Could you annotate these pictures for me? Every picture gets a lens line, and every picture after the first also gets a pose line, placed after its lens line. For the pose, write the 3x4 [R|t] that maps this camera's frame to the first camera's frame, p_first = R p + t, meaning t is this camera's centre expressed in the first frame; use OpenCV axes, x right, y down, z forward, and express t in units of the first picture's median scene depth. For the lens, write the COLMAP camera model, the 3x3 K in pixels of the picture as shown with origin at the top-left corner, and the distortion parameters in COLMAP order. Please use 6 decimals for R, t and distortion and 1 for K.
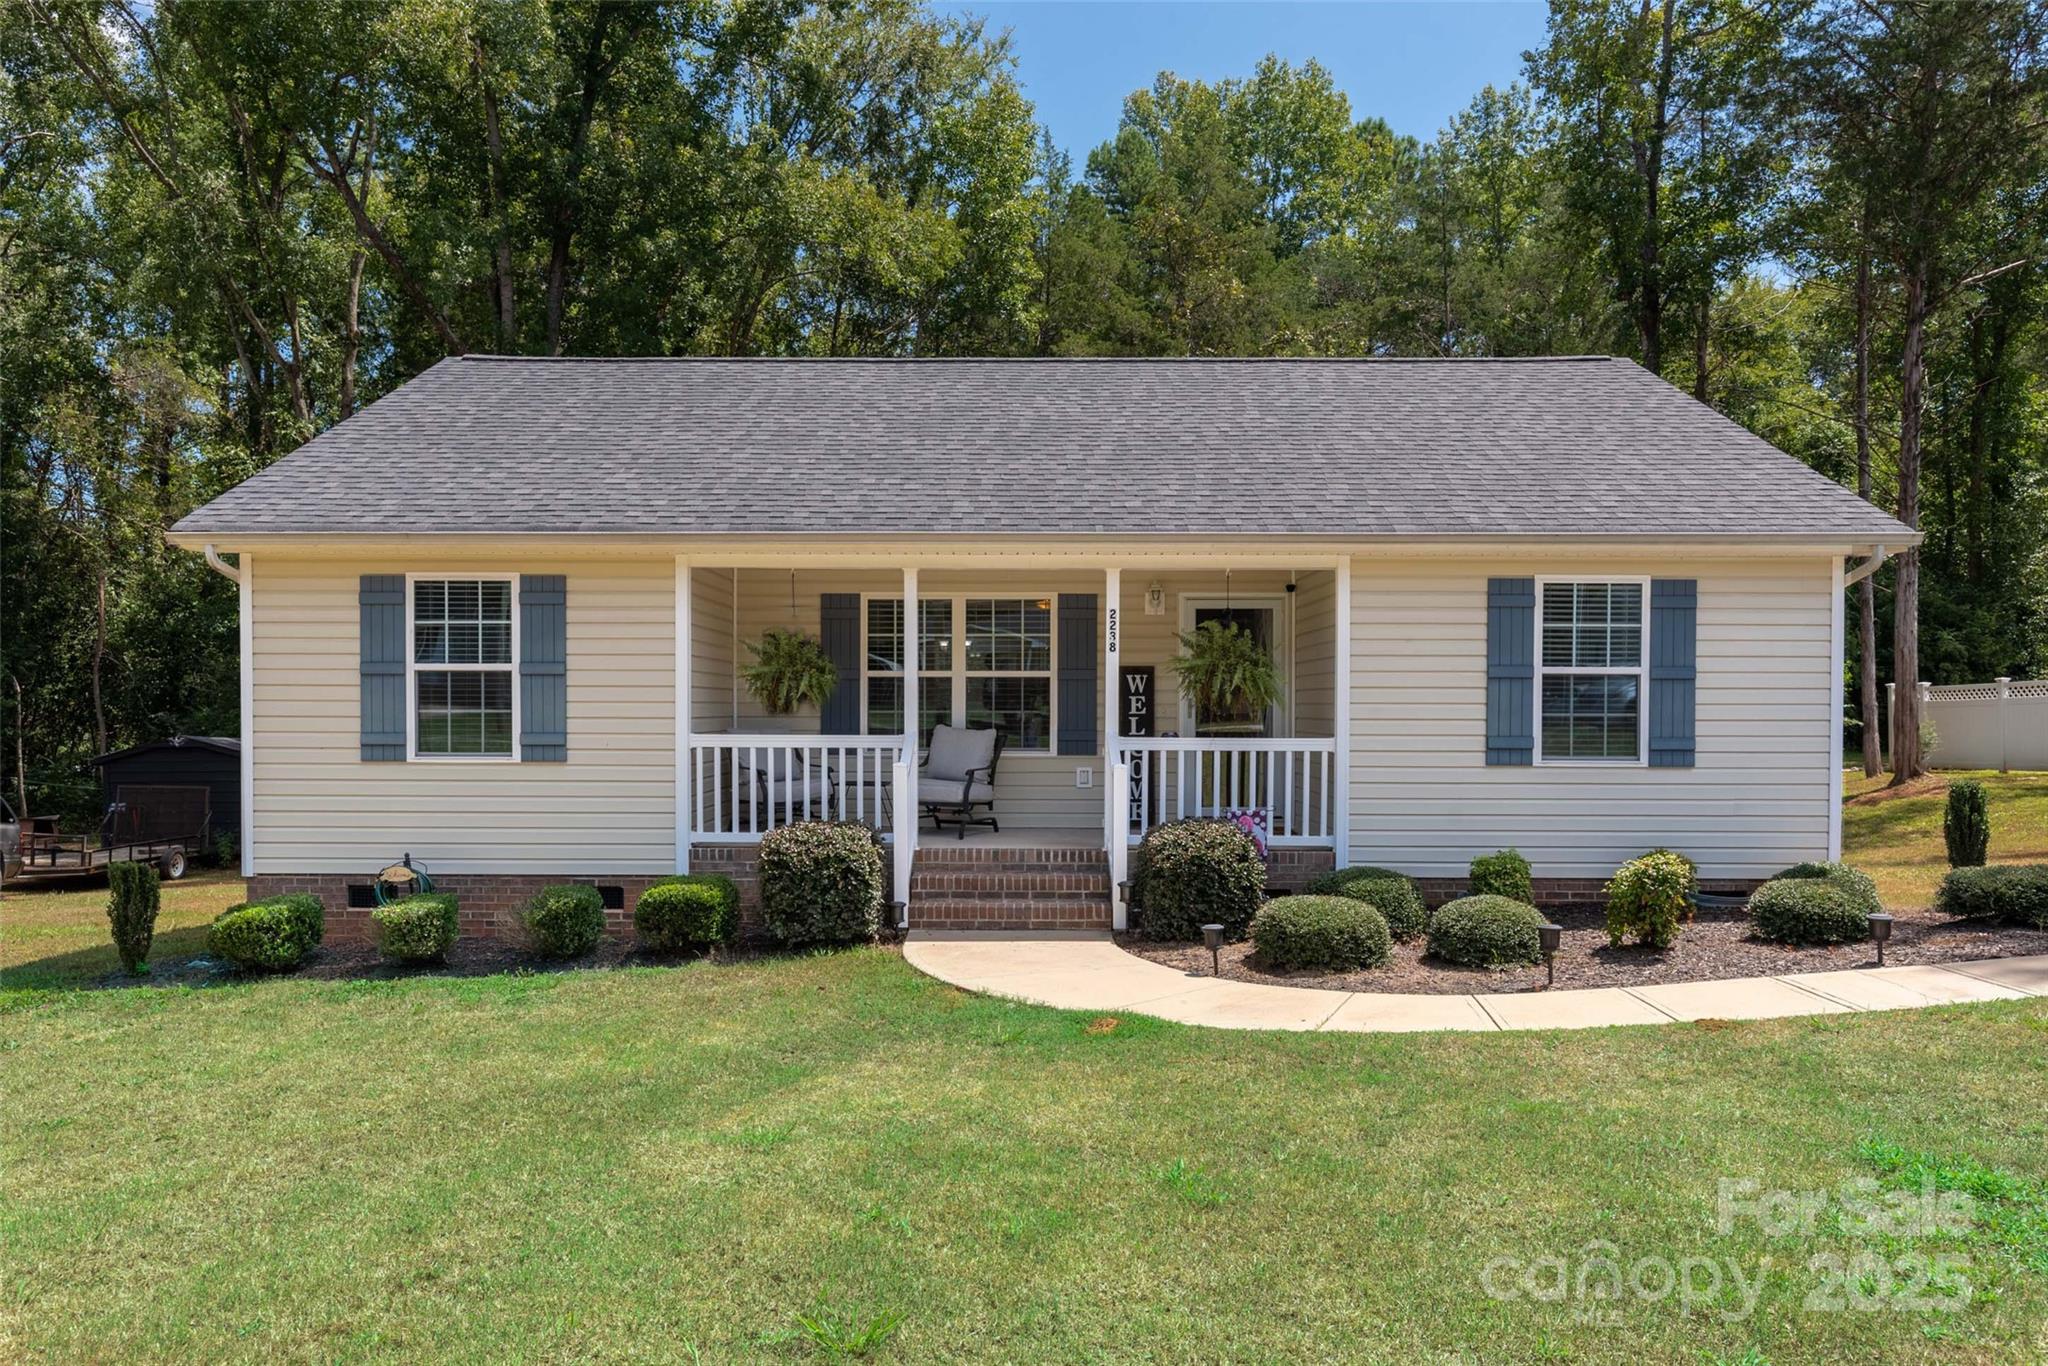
lens RADIAL K [[1263.0, 0, 1024.0], [0, 1263.0, 683.0], [0, 0, 1]] dist [0.002809, 0.000240]
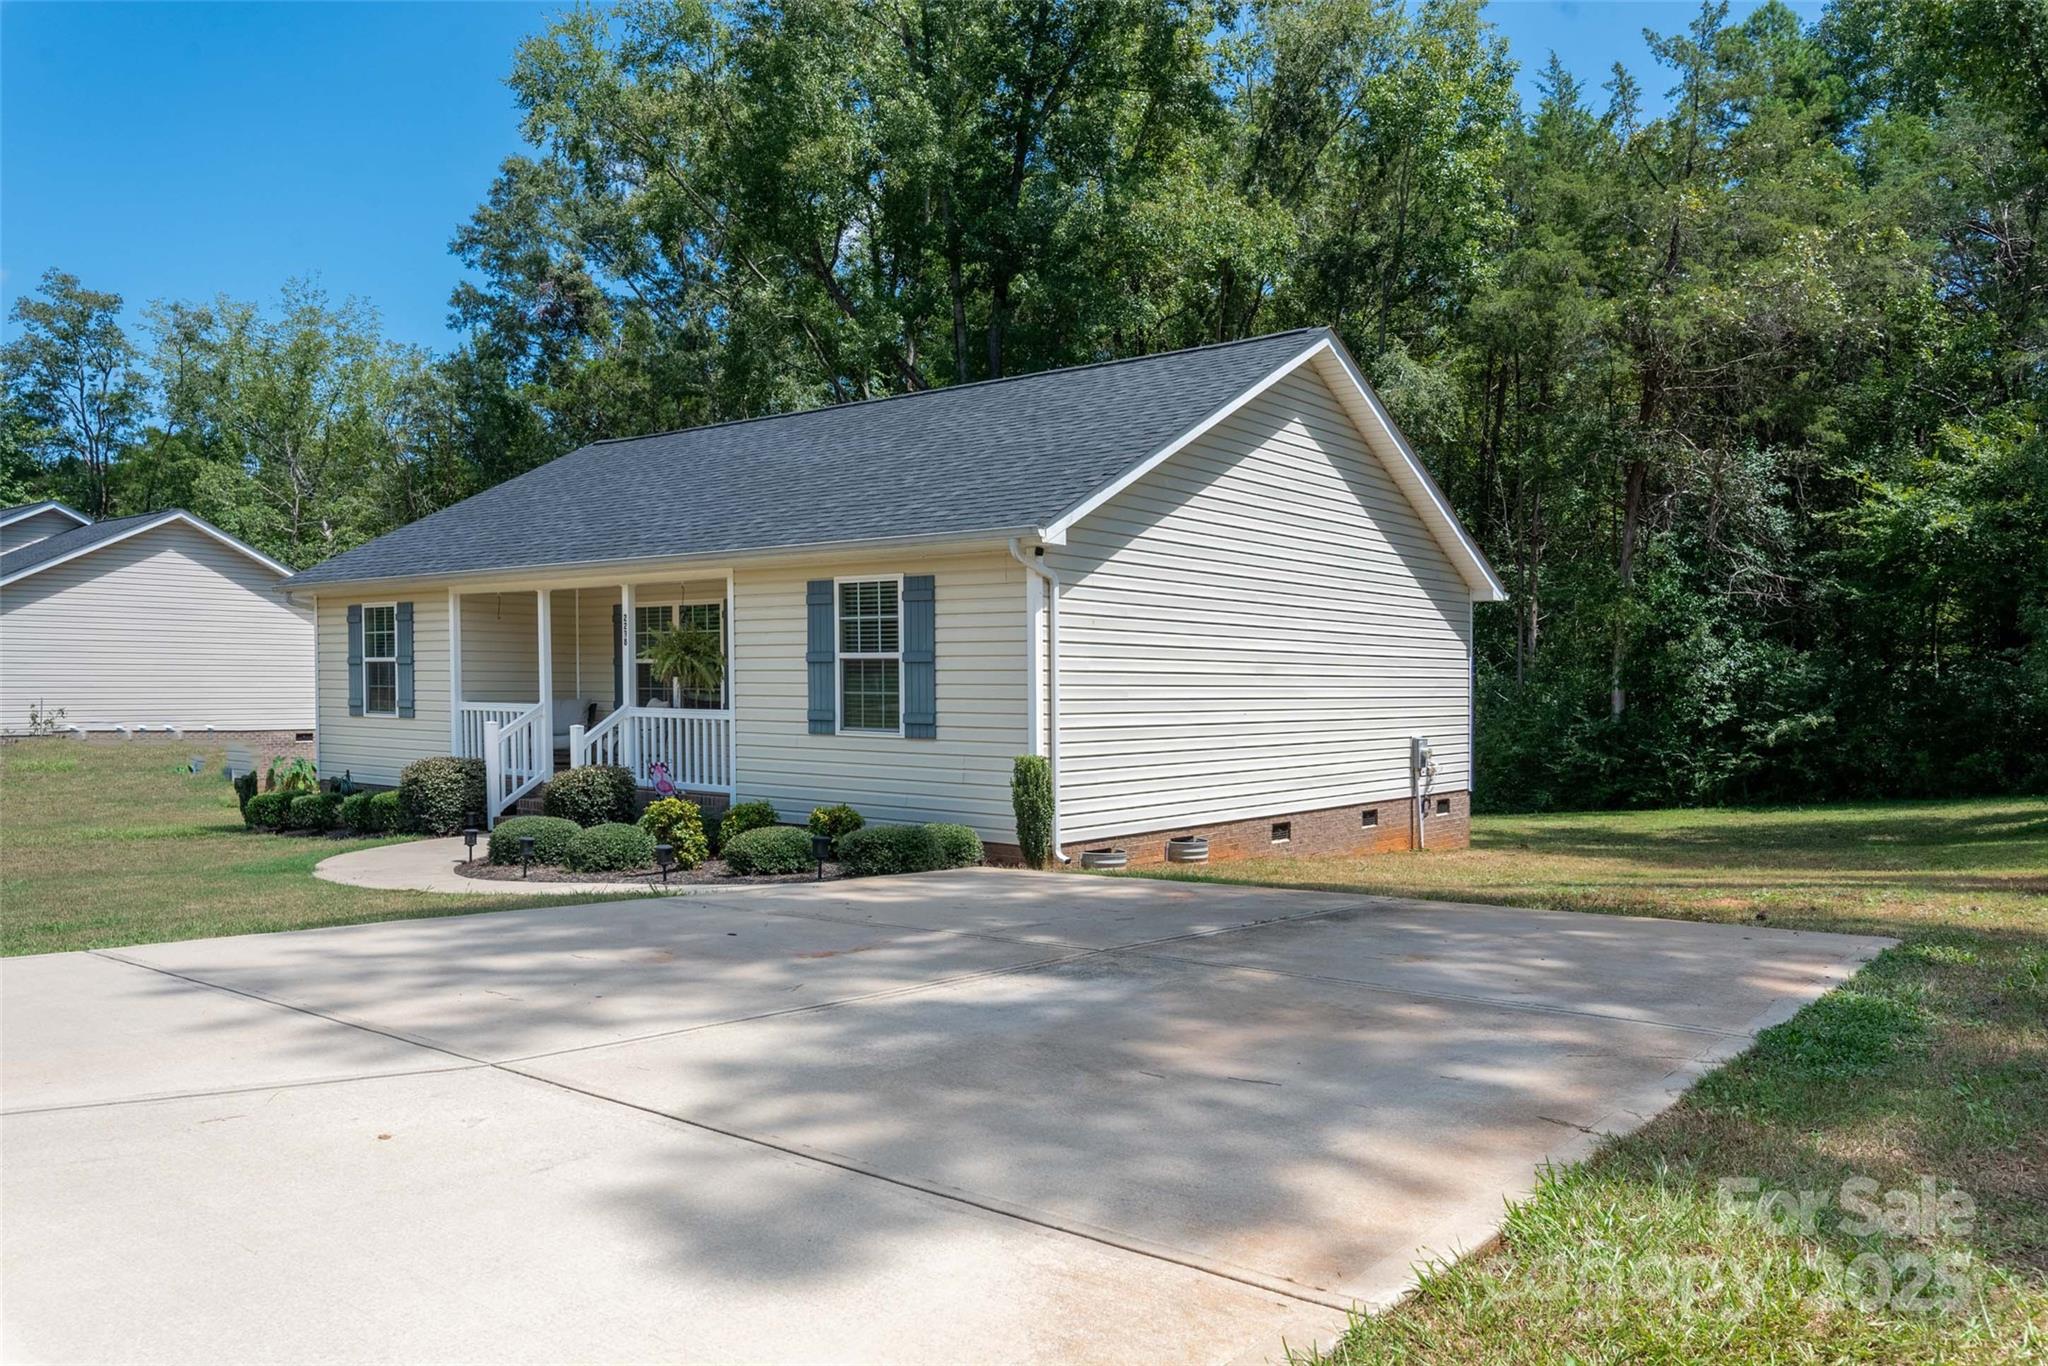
lens RADIAL K [[1473.1, 0, 1024.0], [0, 1473.1, 683.0], [0, 0, 1]] dist [0.004845, 0.002316]
pose [[0.785856, 0.002753, -0.618404, 1.414023], [0.003332, 0.999957, 0.008686, 0.004260], [0.618401, -0.008887, 0.785813, 0.004105]]
